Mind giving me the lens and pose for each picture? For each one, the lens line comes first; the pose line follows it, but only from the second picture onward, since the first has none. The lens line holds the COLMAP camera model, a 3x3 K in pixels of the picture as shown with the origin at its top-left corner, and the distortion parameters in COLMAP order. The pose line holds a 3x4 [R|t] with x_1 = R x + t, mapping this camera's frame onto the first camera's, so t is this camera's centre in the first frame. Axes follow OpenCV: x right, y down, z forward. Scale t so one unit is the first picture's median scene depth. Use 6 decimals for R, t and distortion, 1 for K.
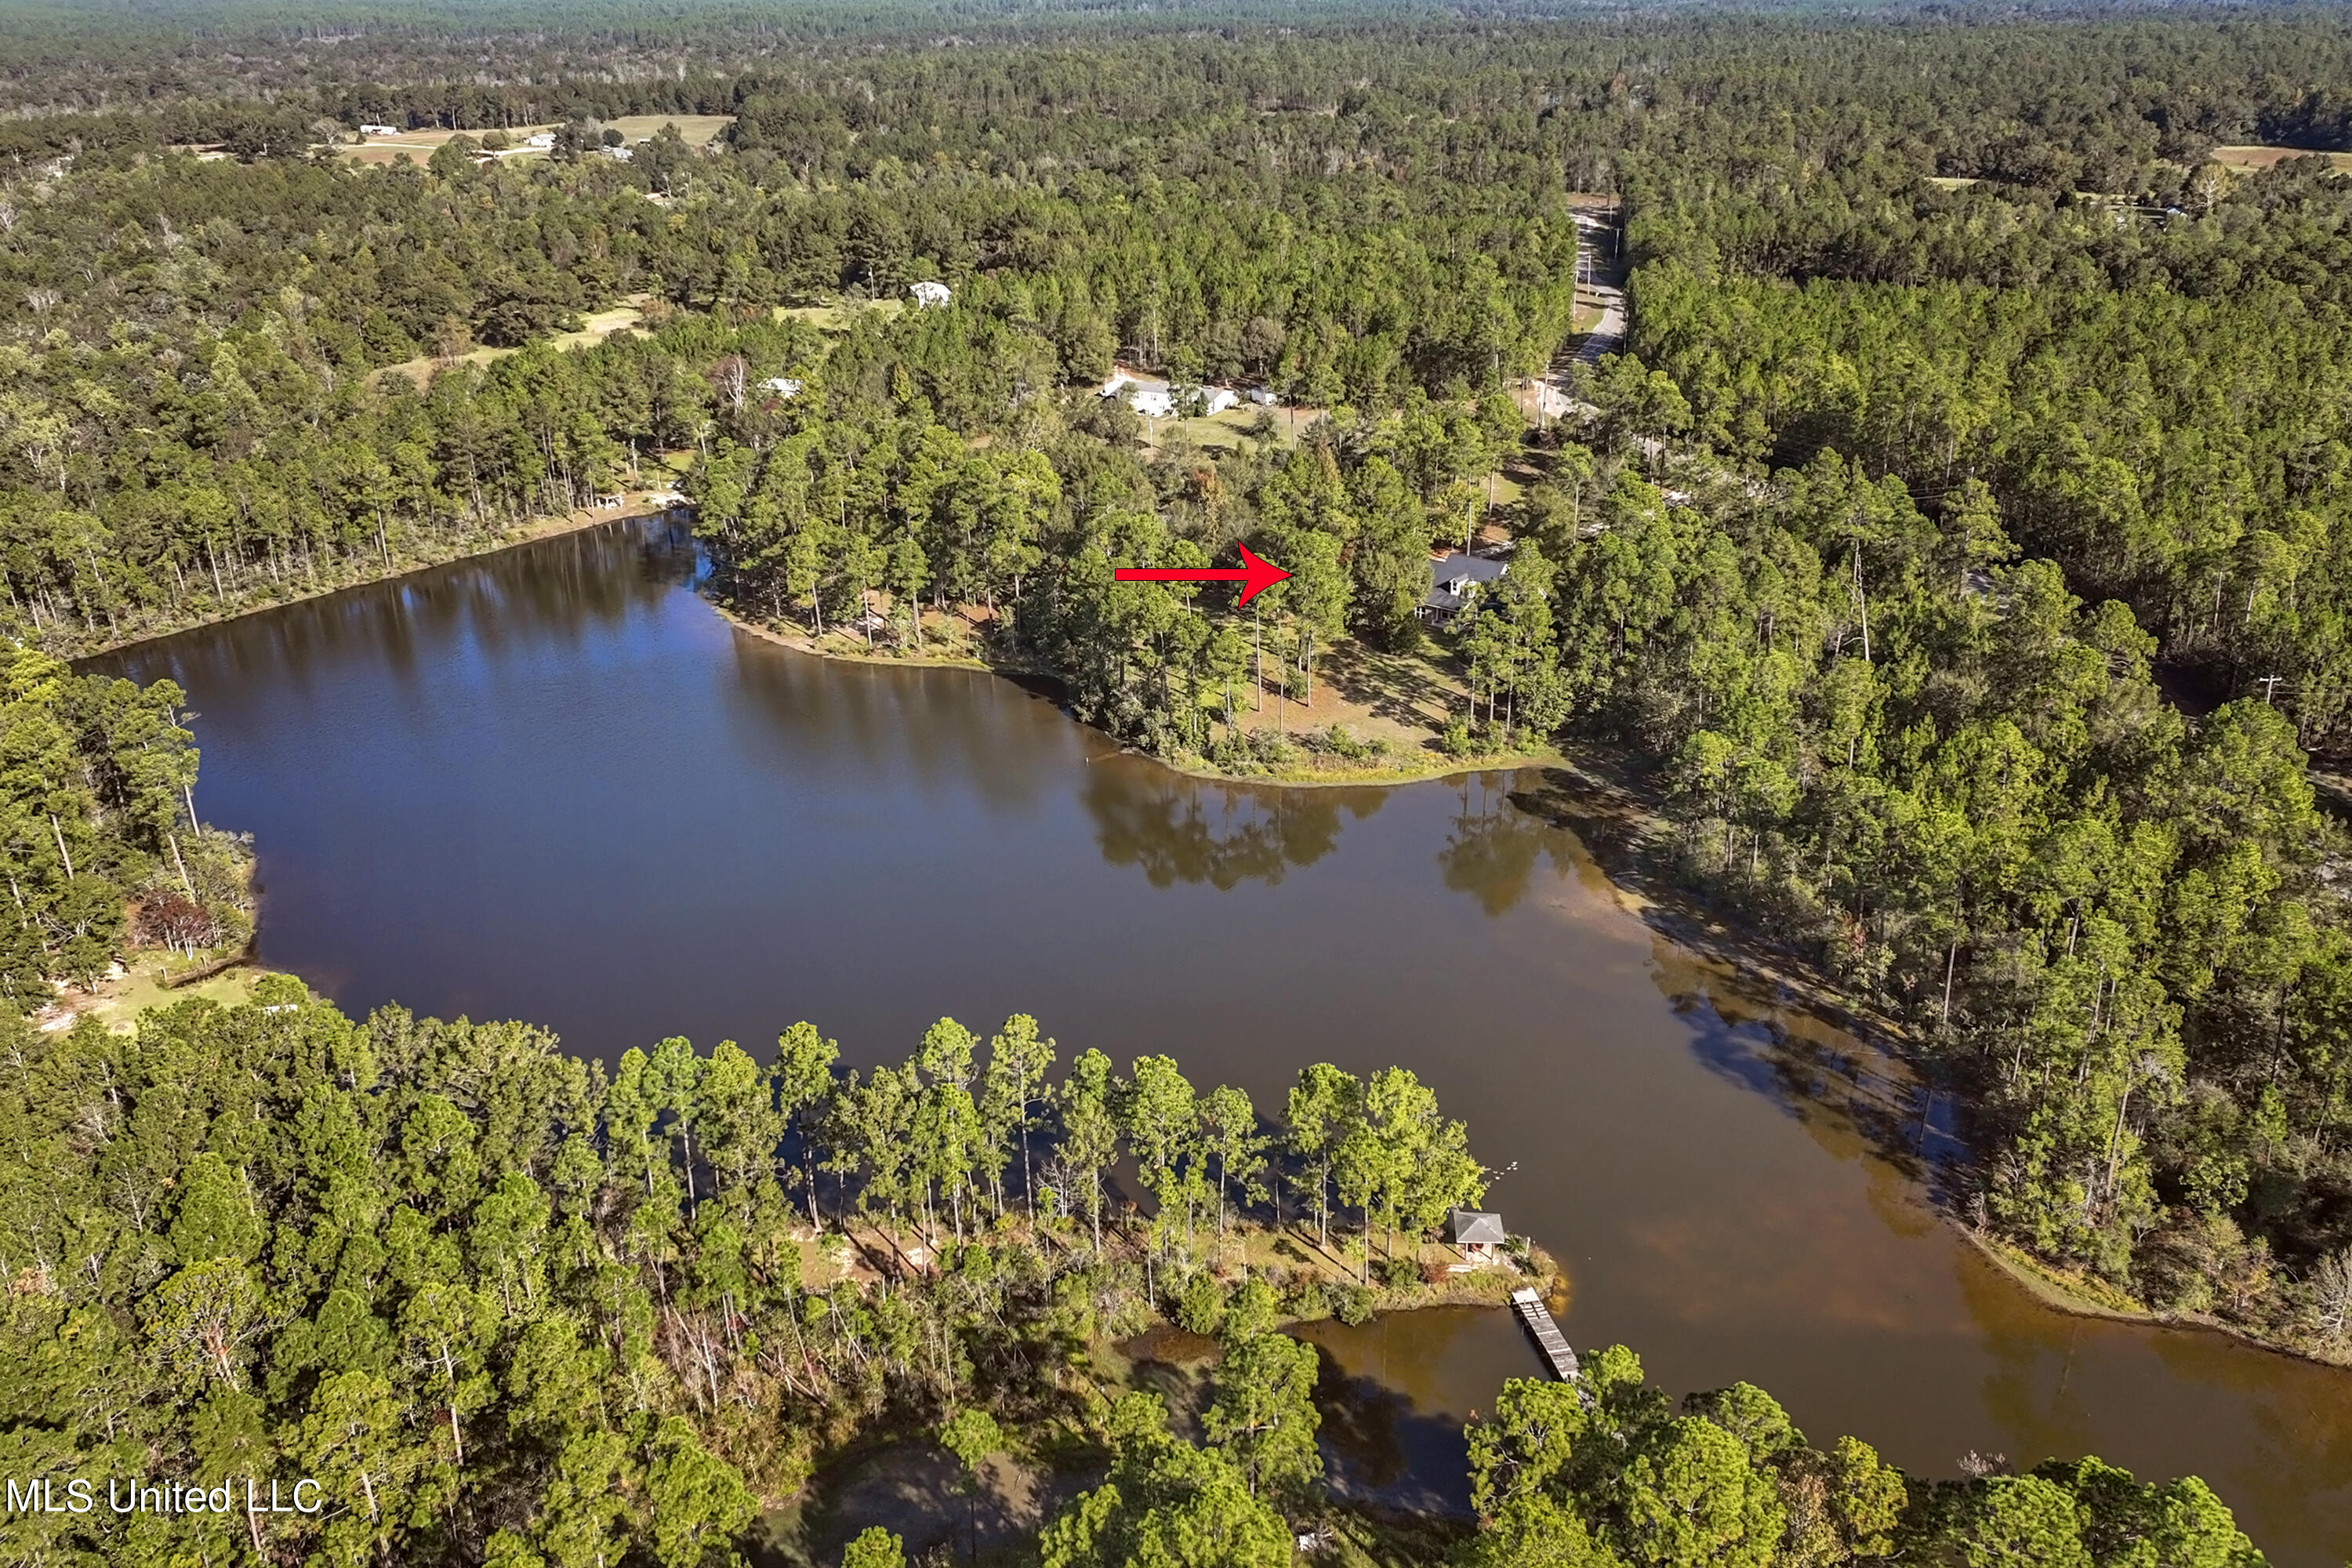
lens RADIAL K [[1947.2, 0, 1174.6], [0, 1947.2, 775.9], [0, 0, 1]] dist [0.011371, -0.009019]
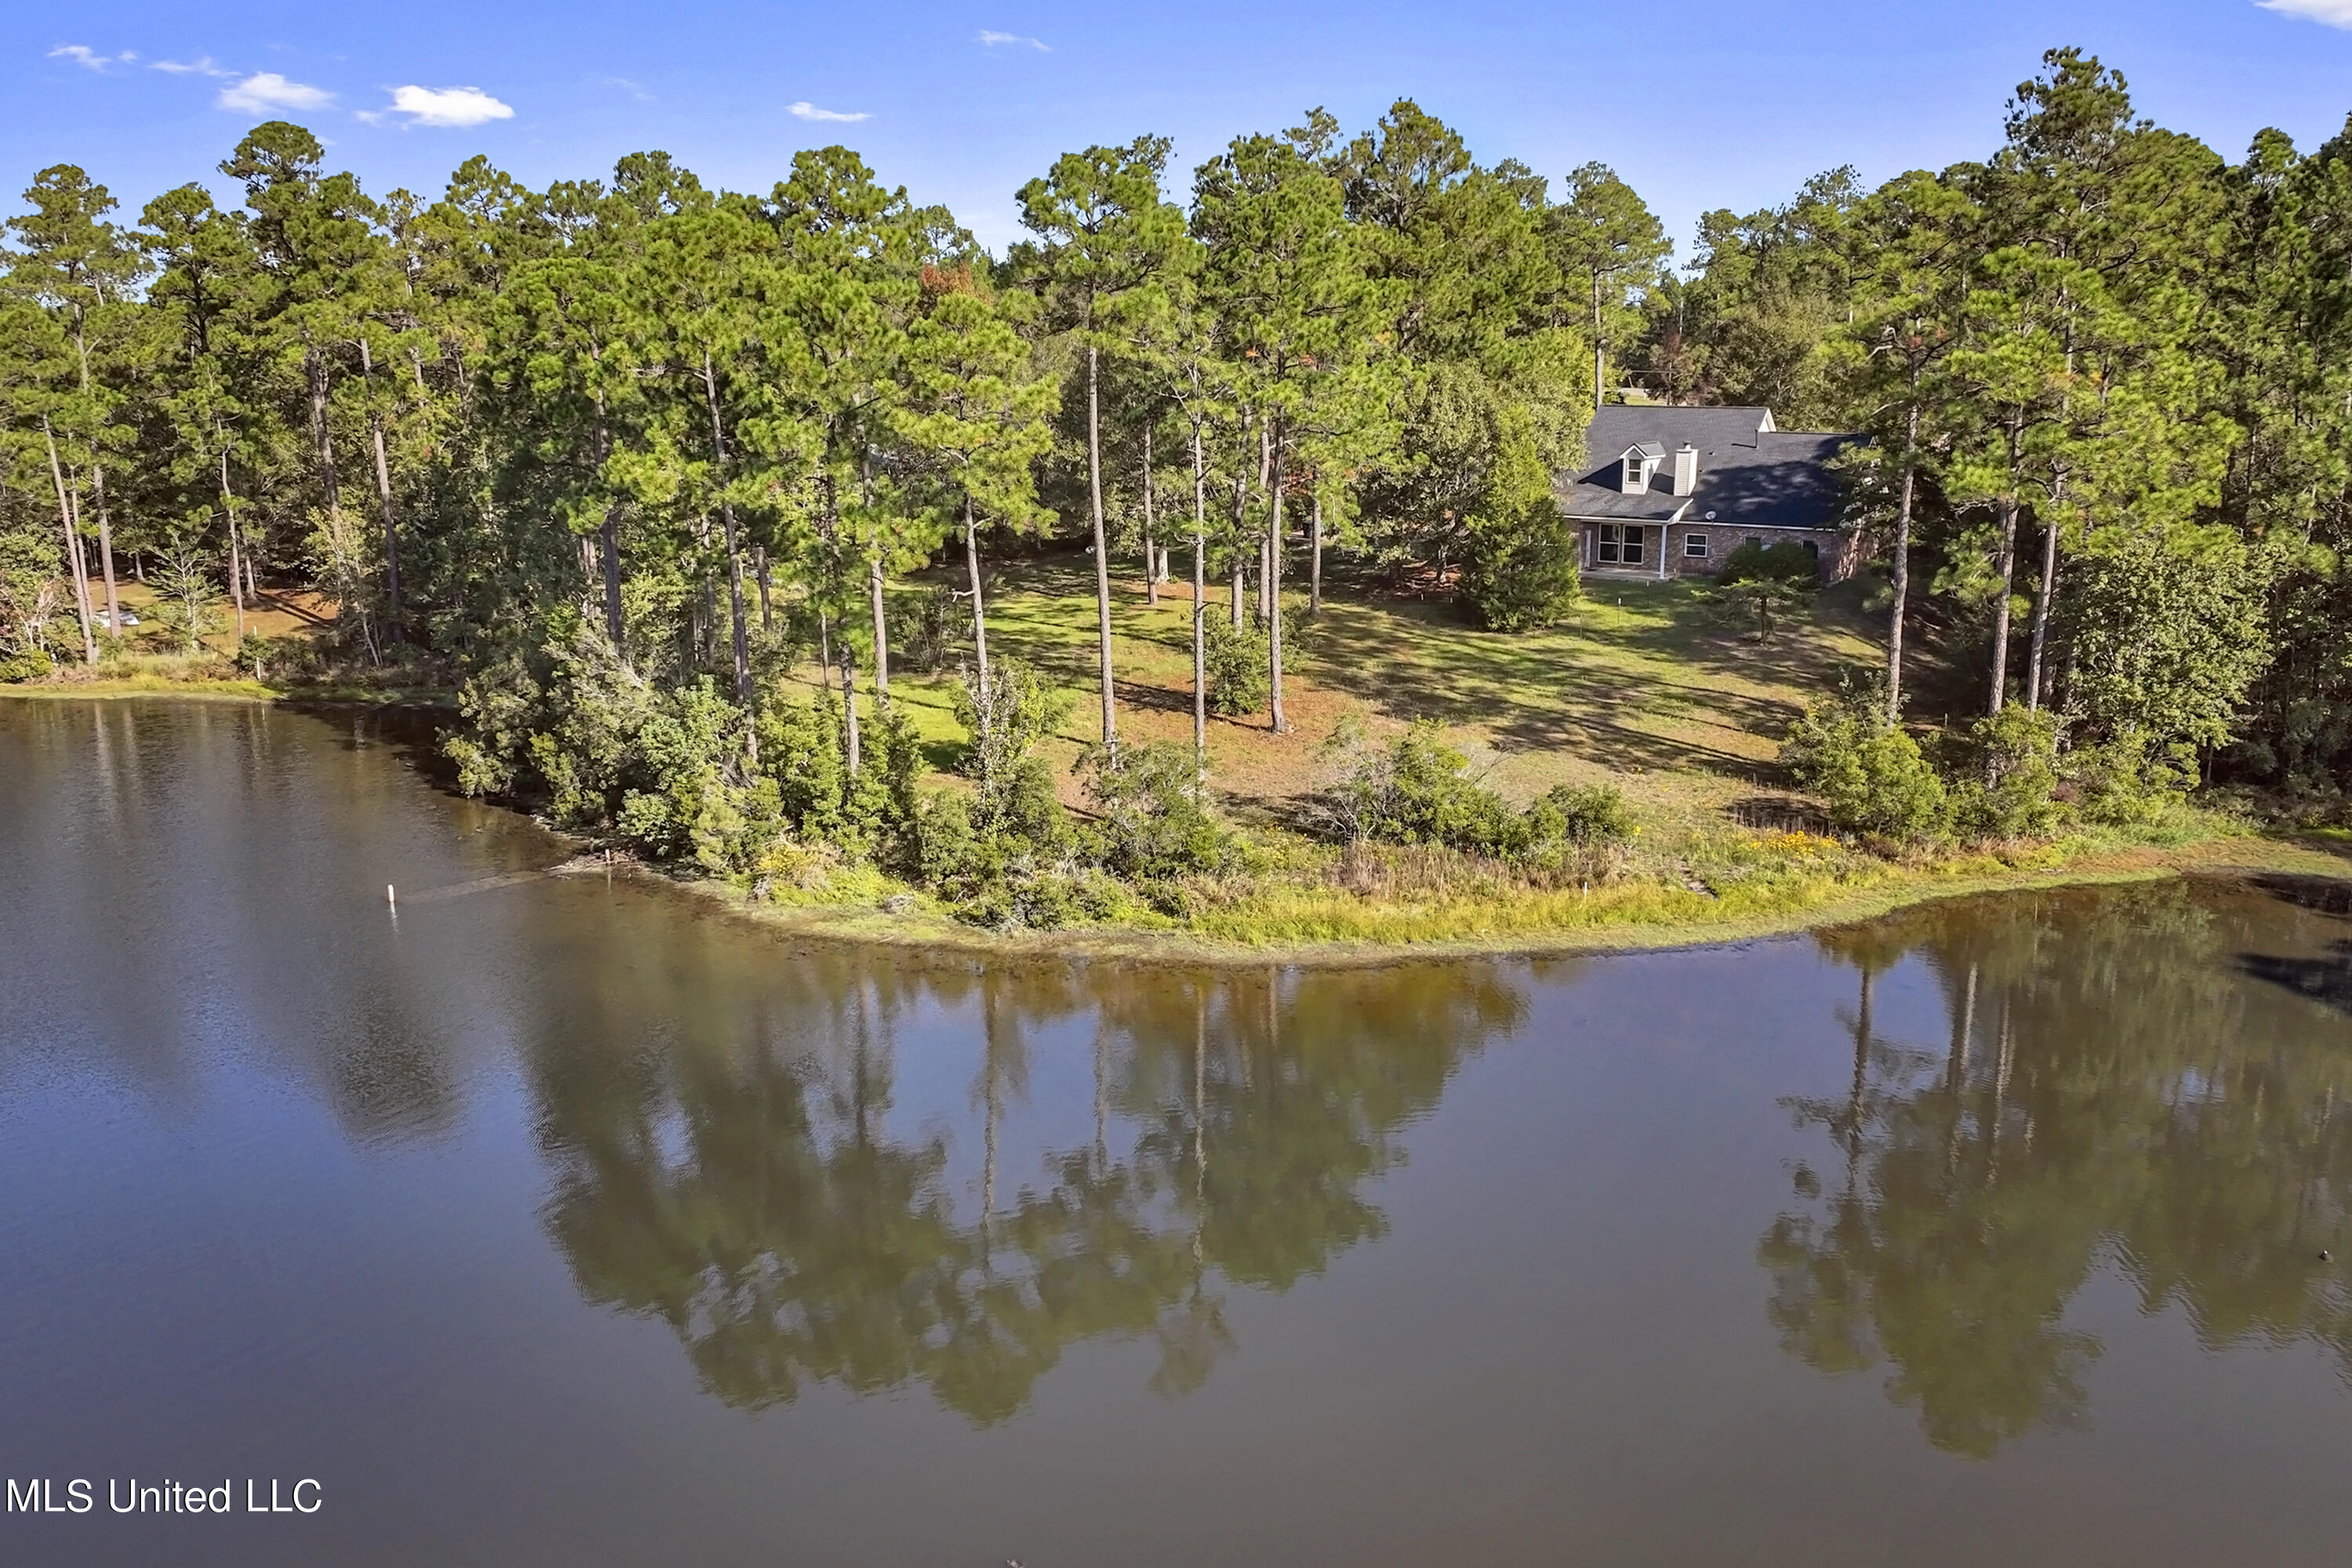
lens RADIAL K [[1947.2, 0, 1182.1], [0, 1947.2, 788.6], [0, 0, 1]] dist [0.011371, -0.009019]
pose [[0.995932, -0.019760, 0.087915, 0.028851], [0.034095, 0.985757, -0.164684, 0.020047], [-0.083409, 0.167011, 0.982421, 0.715367]]
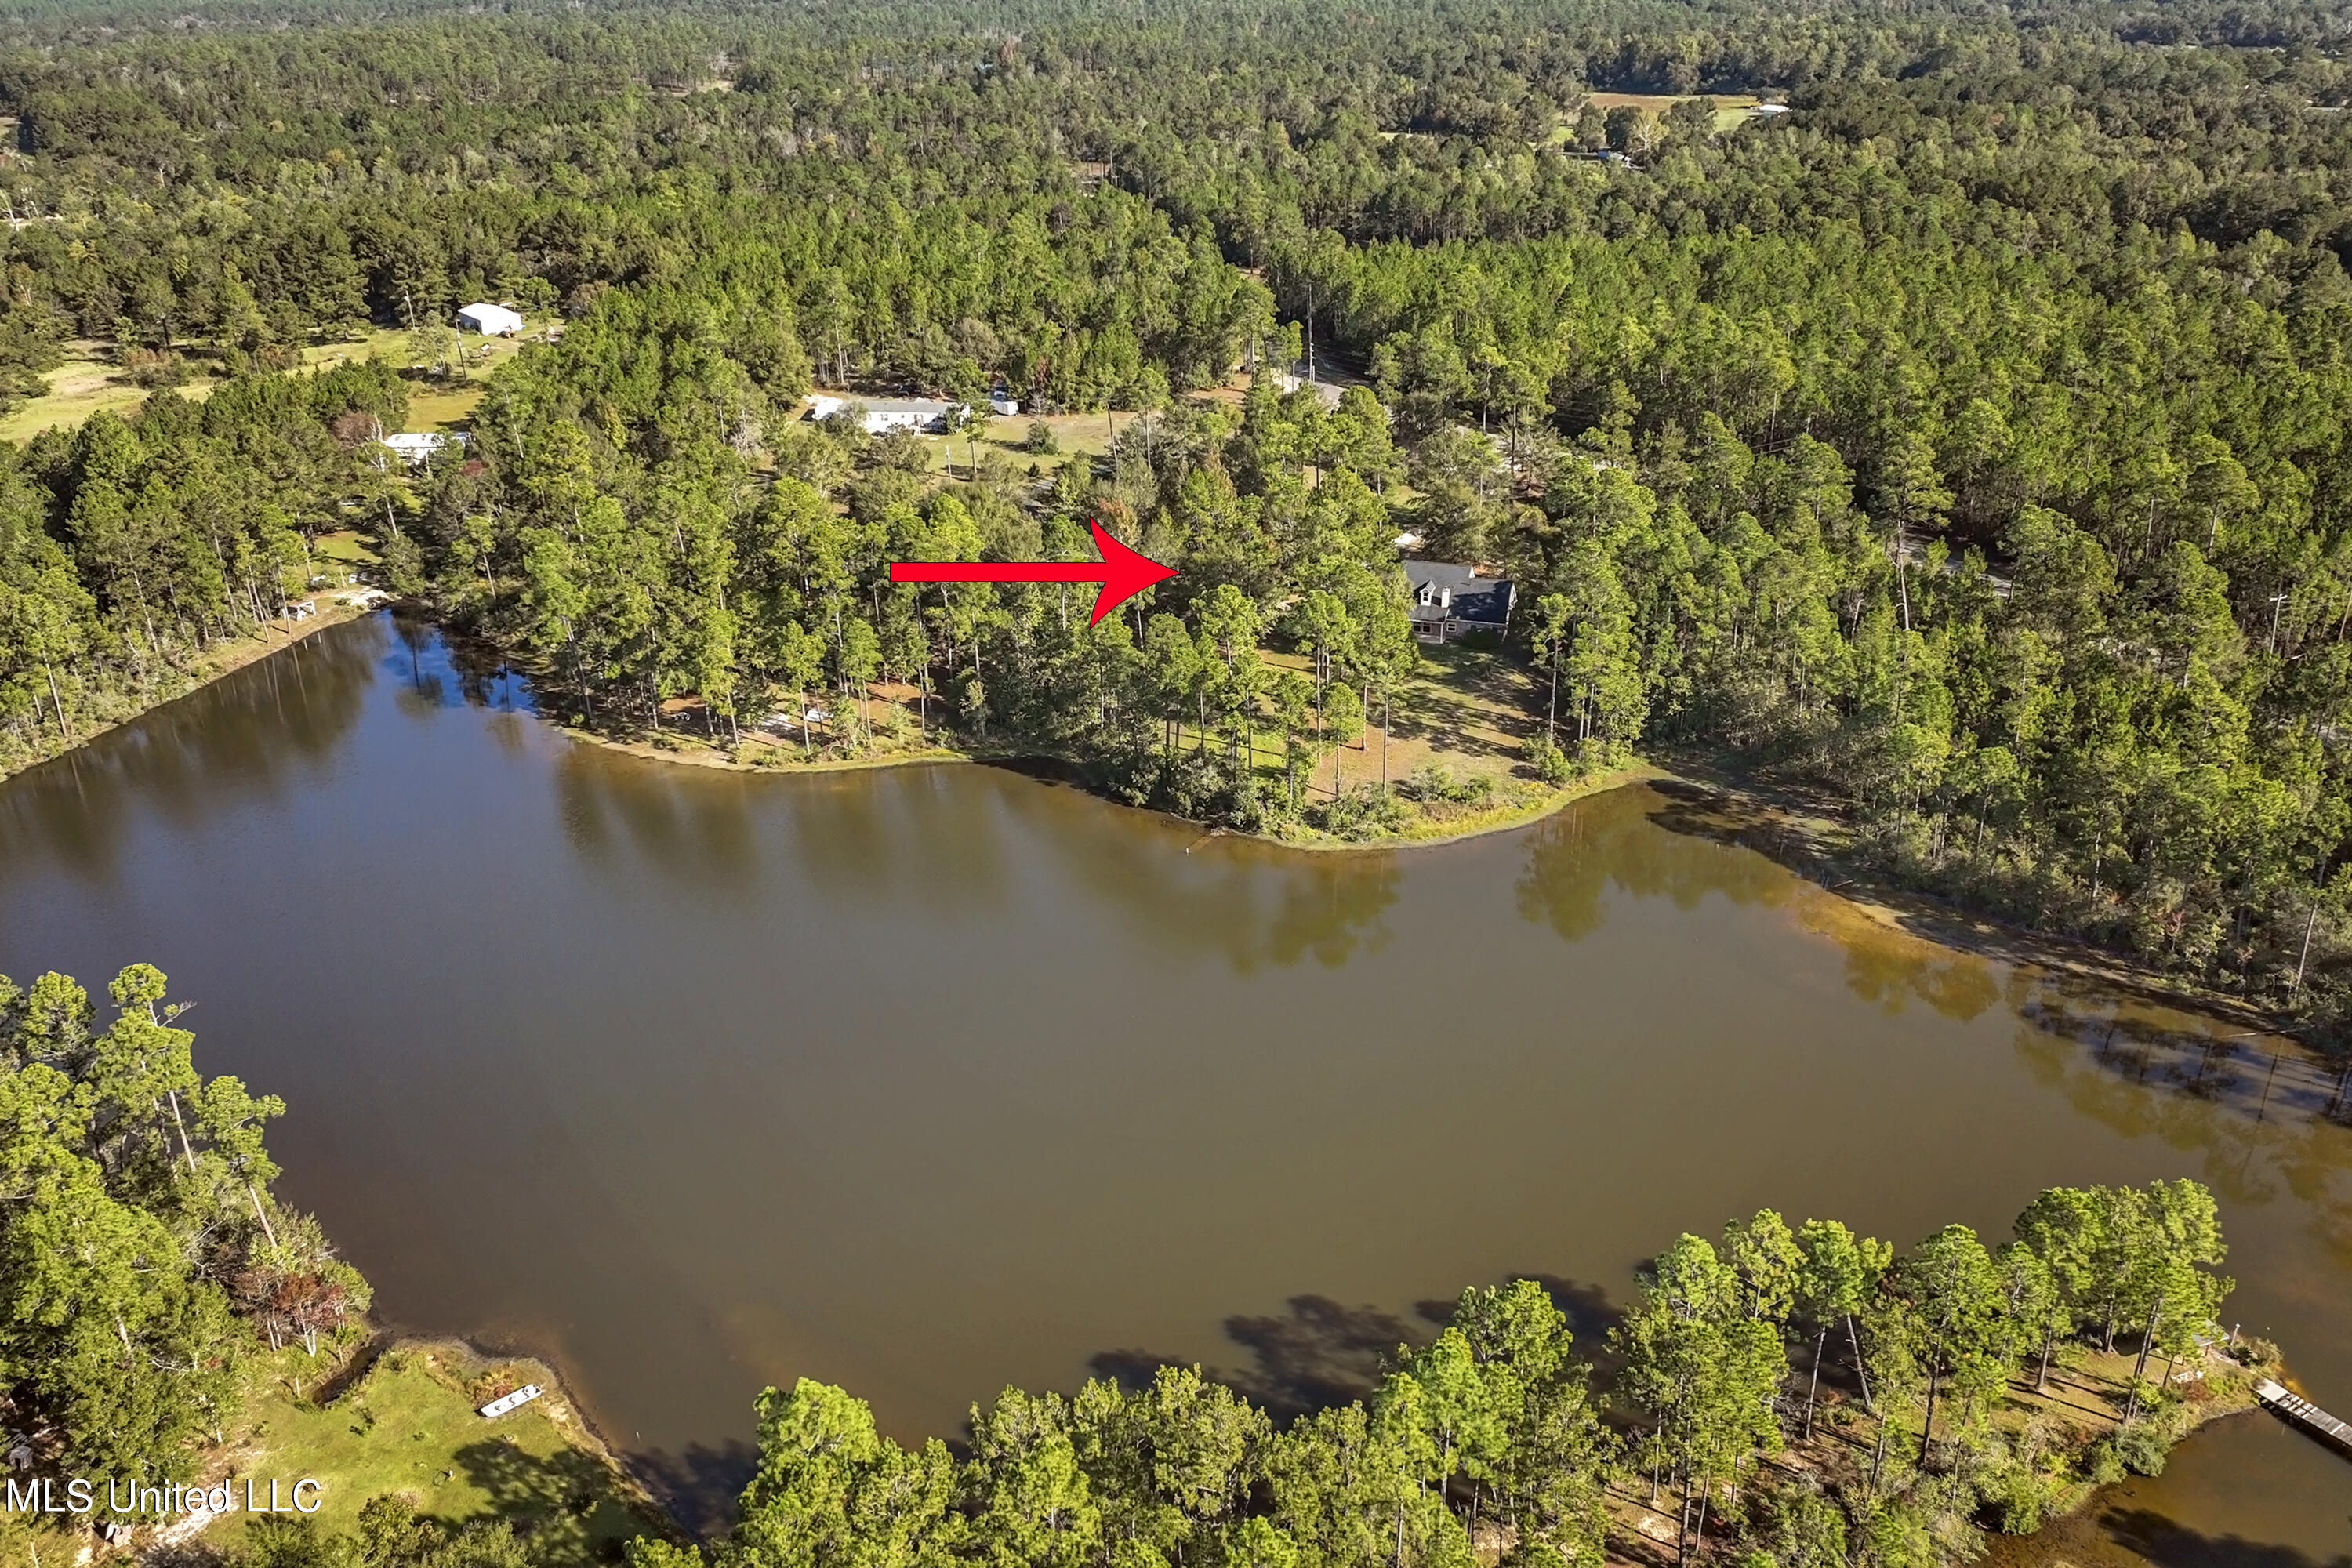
lens RADIAL K [[1947.2, 0, 1180.3], [0, 1947.2, 787.4], [0, 0, 1]] dist [0.011371, -0.009019]
pose [[0.932169, -0.151670, 0.328721, -0.310064], [0.145307, 0.988408, 0.043991, -0.070471], [-0.331583, 0.006758, 0.943402, 0.174133]]
